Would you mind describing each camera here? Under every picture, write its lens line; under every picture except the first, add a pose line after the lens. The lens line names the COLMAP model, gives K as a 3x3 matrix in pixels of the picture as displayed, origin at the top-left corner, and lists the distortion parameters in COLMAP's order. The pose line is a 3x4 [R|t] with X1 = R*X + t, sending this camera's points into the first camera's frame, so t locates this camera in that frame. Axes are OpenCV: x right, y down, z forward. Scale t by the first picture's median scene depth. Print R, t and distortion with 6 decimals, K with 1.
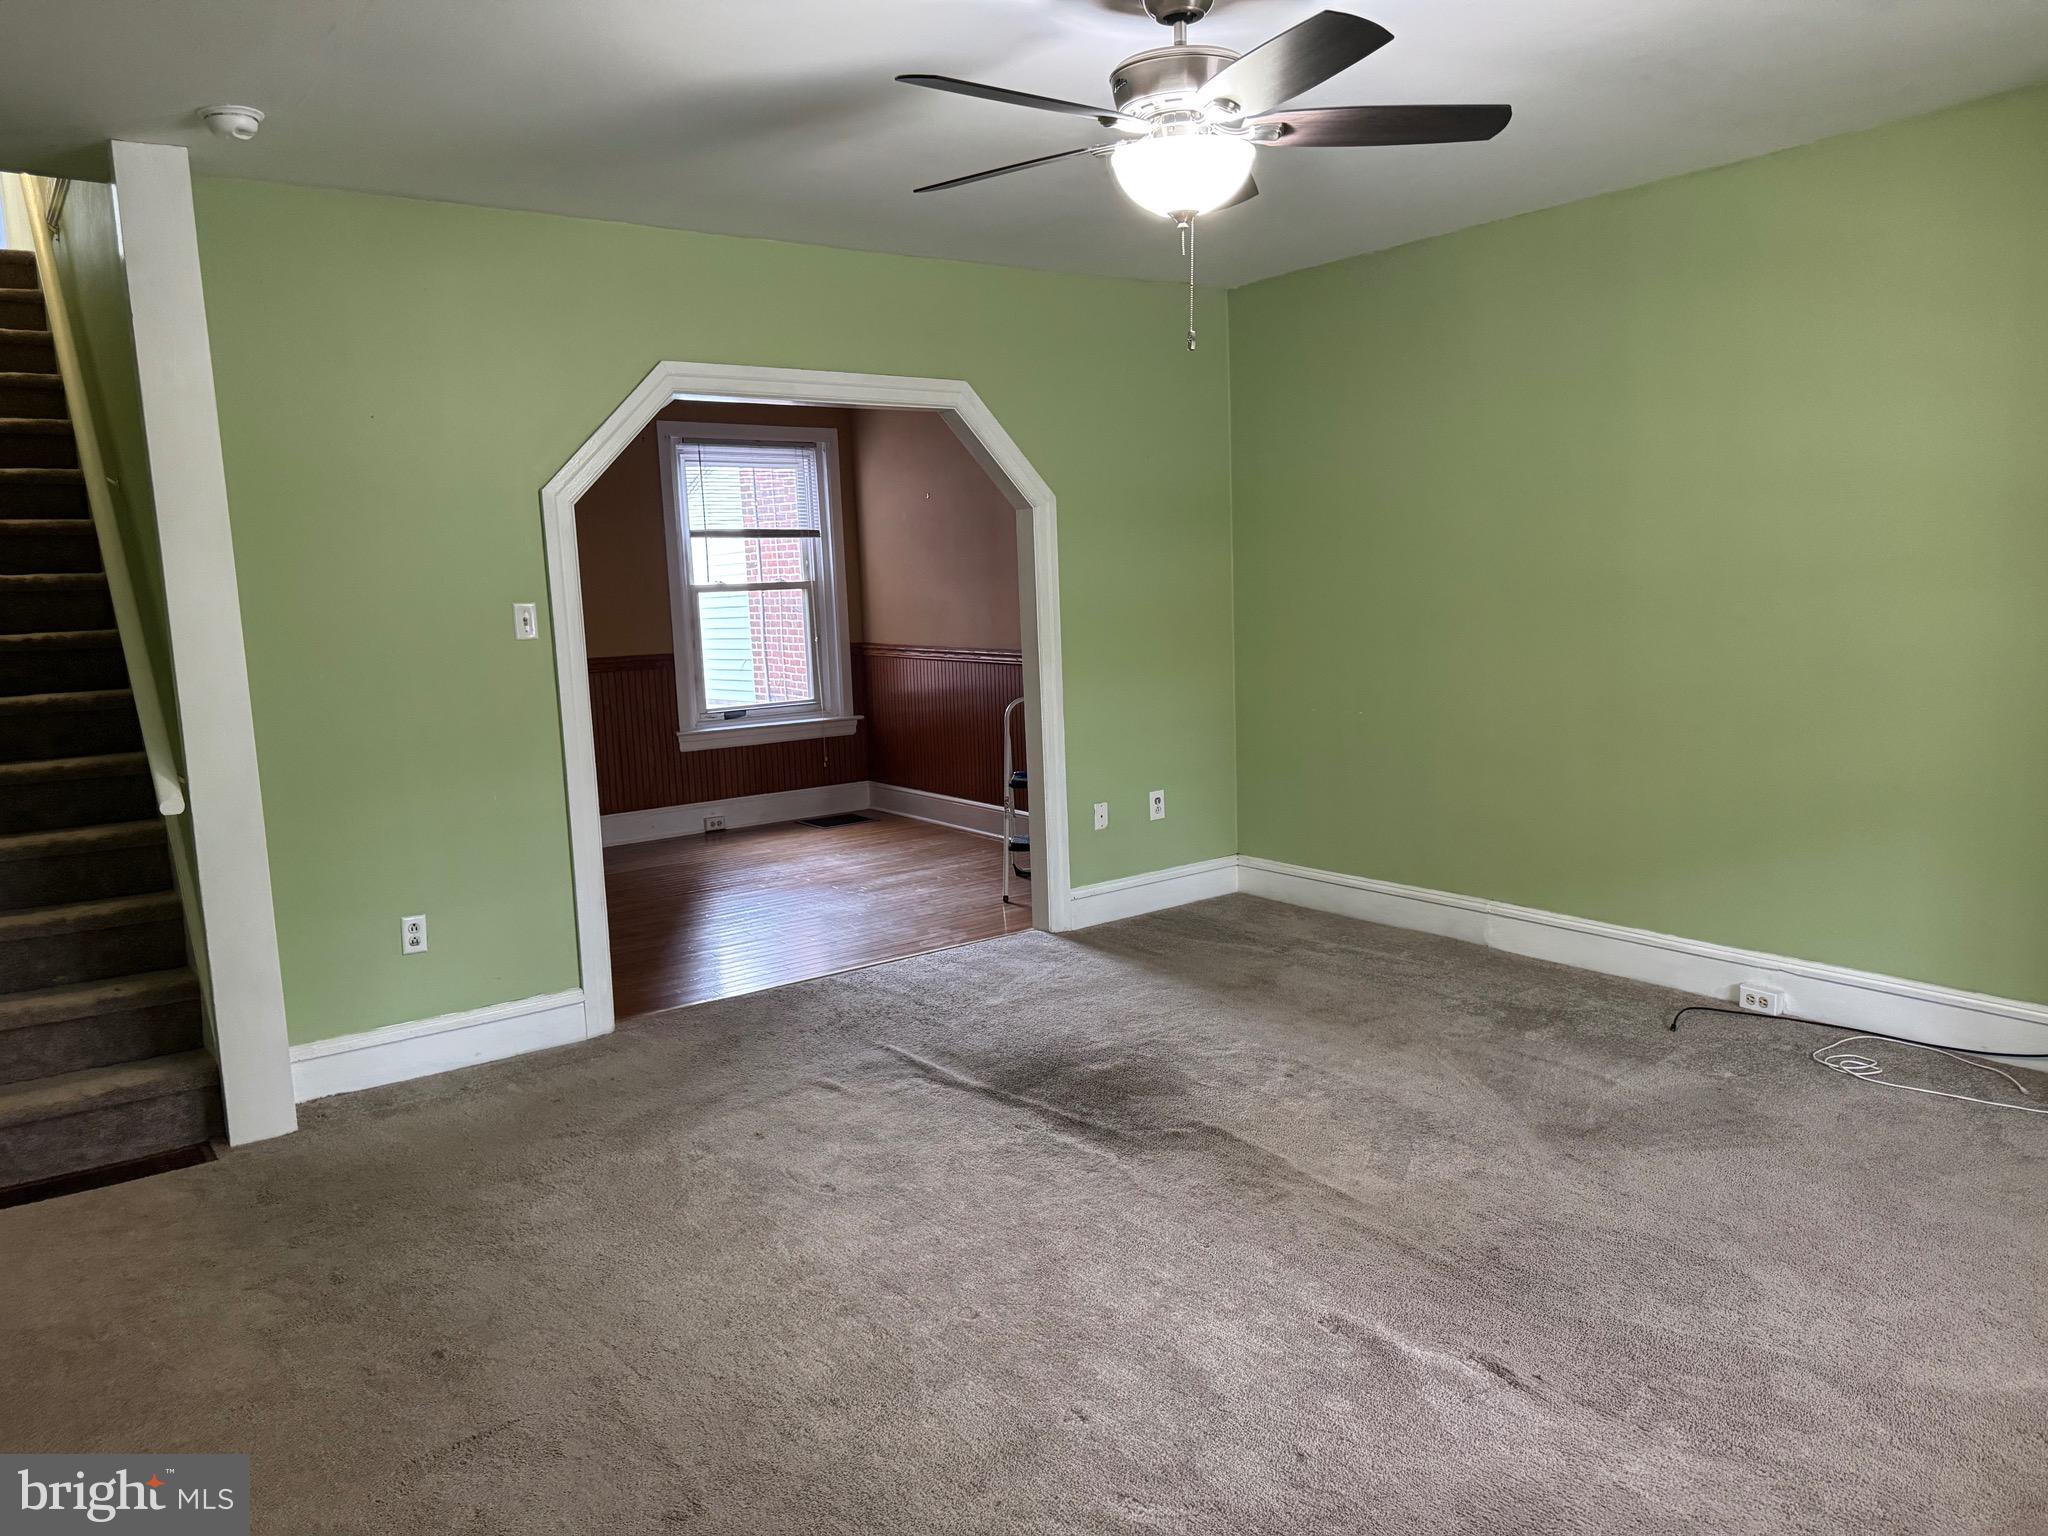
lens RADIAL K [[1499.4, 0, 1024.0], [0, 1499.4, 768.0], [0, 0, 1]] dist [0.001288, 0.000750]
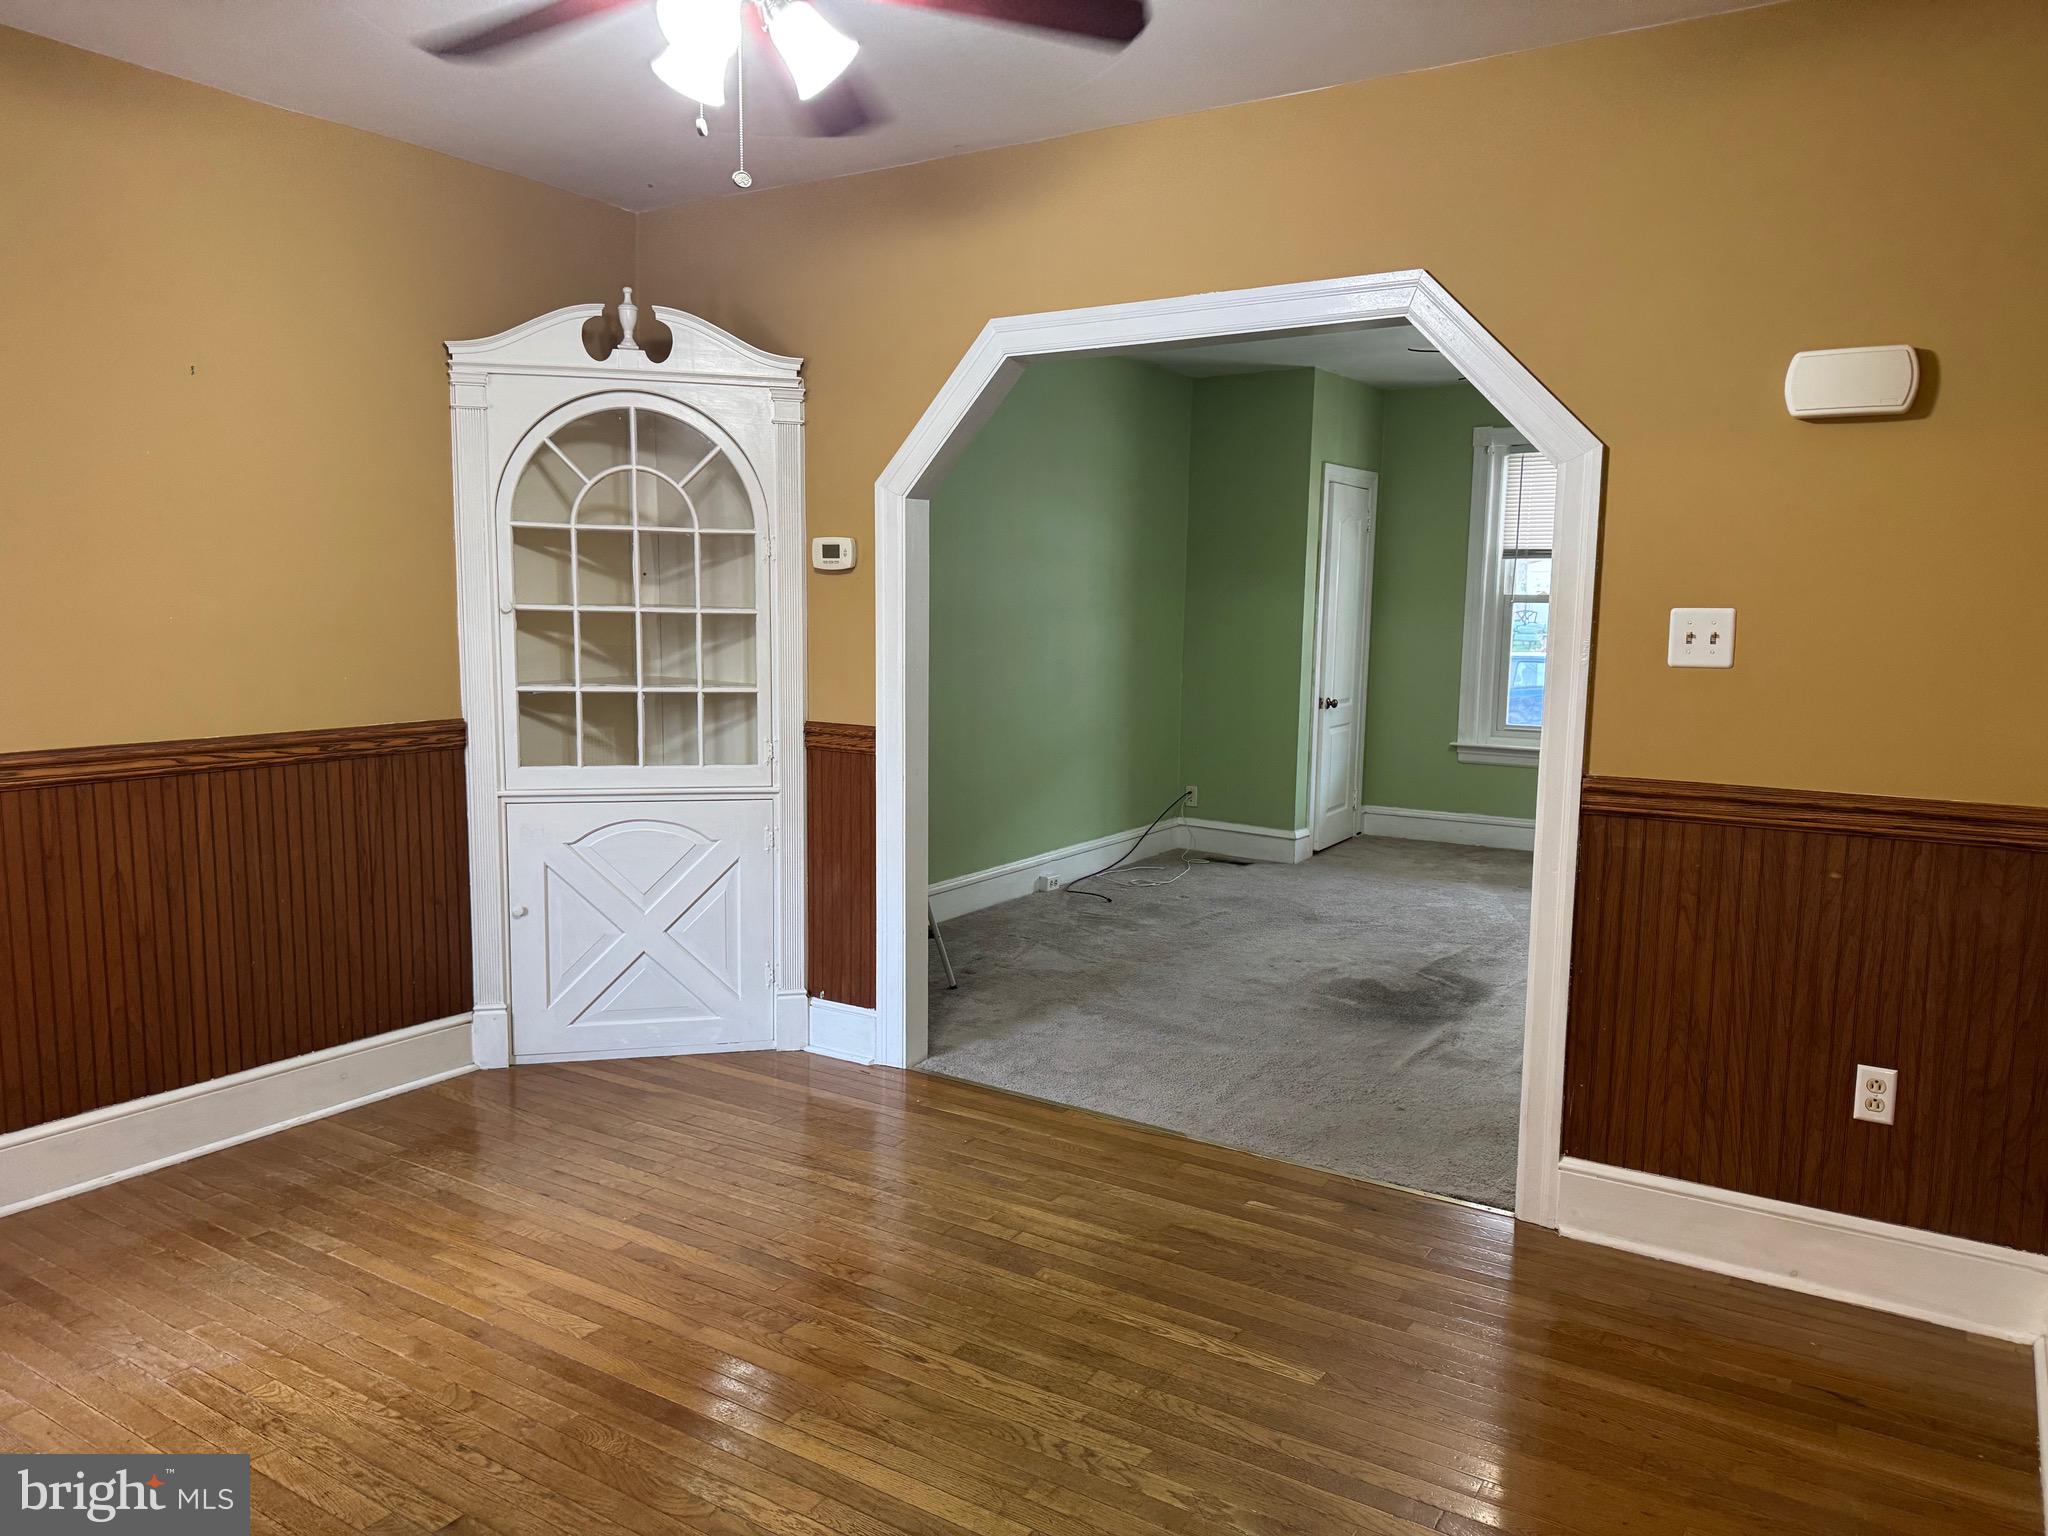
lens RADIAL K [[1457.3, 0, 1024.0], [0, 1457.3, 768.0], [0, 0, 1]] dist [0.093771, -0.134924]
pose [[-0.359296, -0.087825, 0.929082, -0.953350], [0.131852, 0.980798, 0.143703, -0.194071], [-0.923862, 0.174133, -0.340817, 1.635999]]
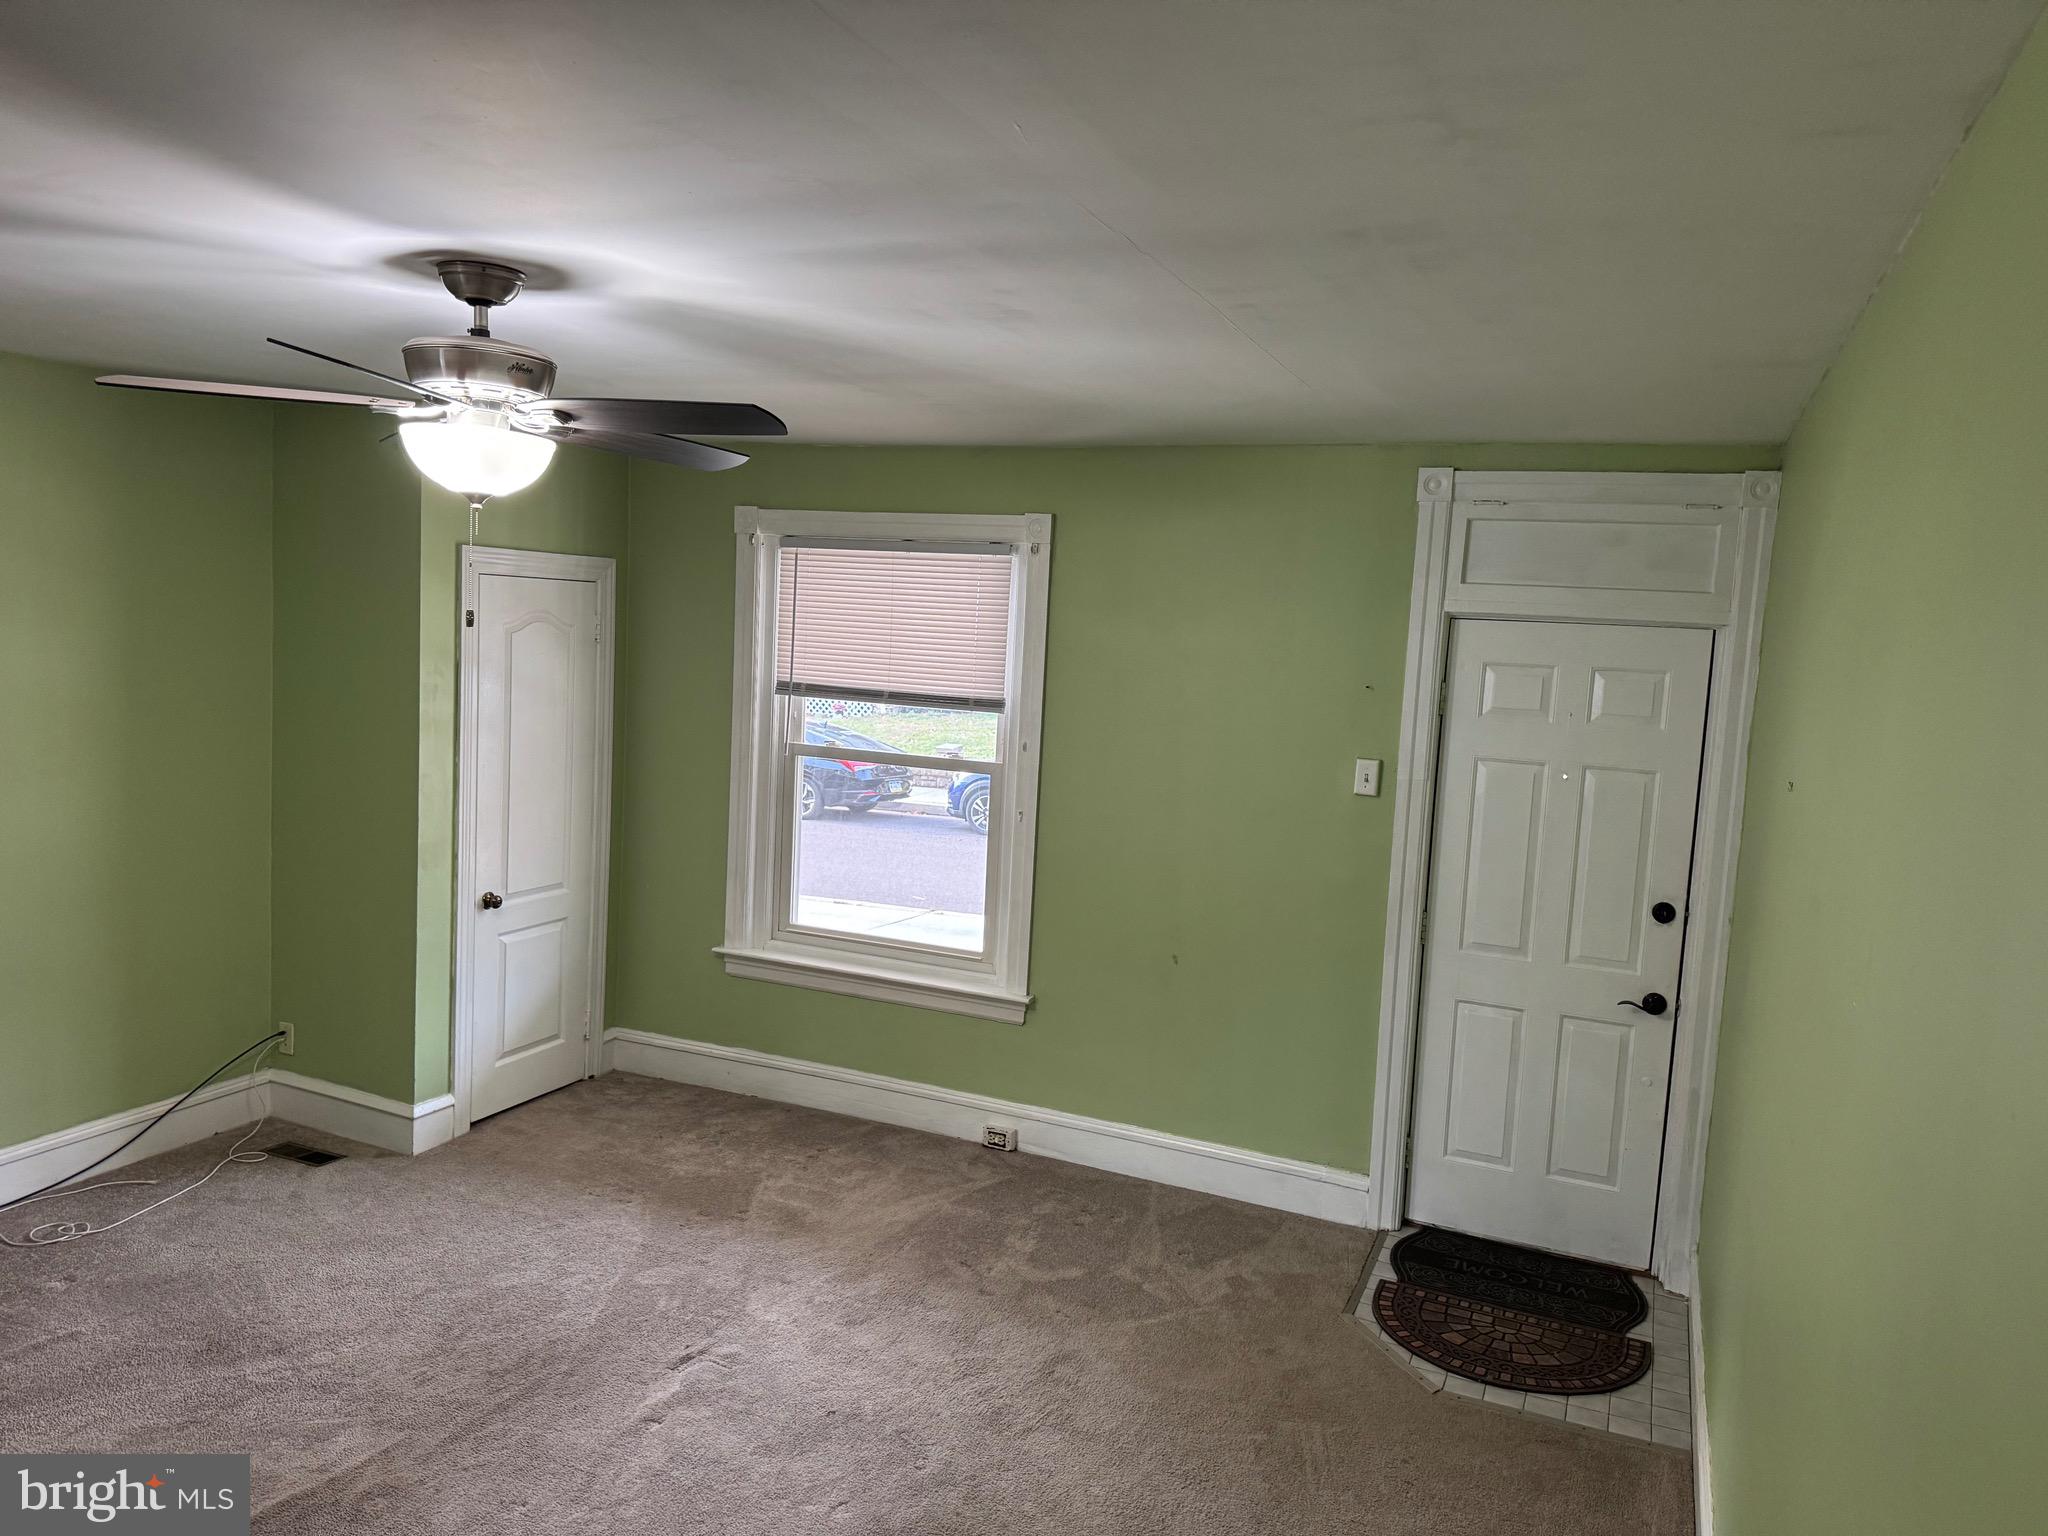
lens RADIAL K [[1457.3, 0, 1024.0], [0, 1457.3, 768.0], [0, 0, 1]] dist [0.093771, -0.134924]
pose [[-0.506944, -0.089017, 0.857371, -0.643547], [0.082118, 0.985142, 0.150838, -0.220090], [-0.858059, 0.146872, -0.492101, 0.843637]]
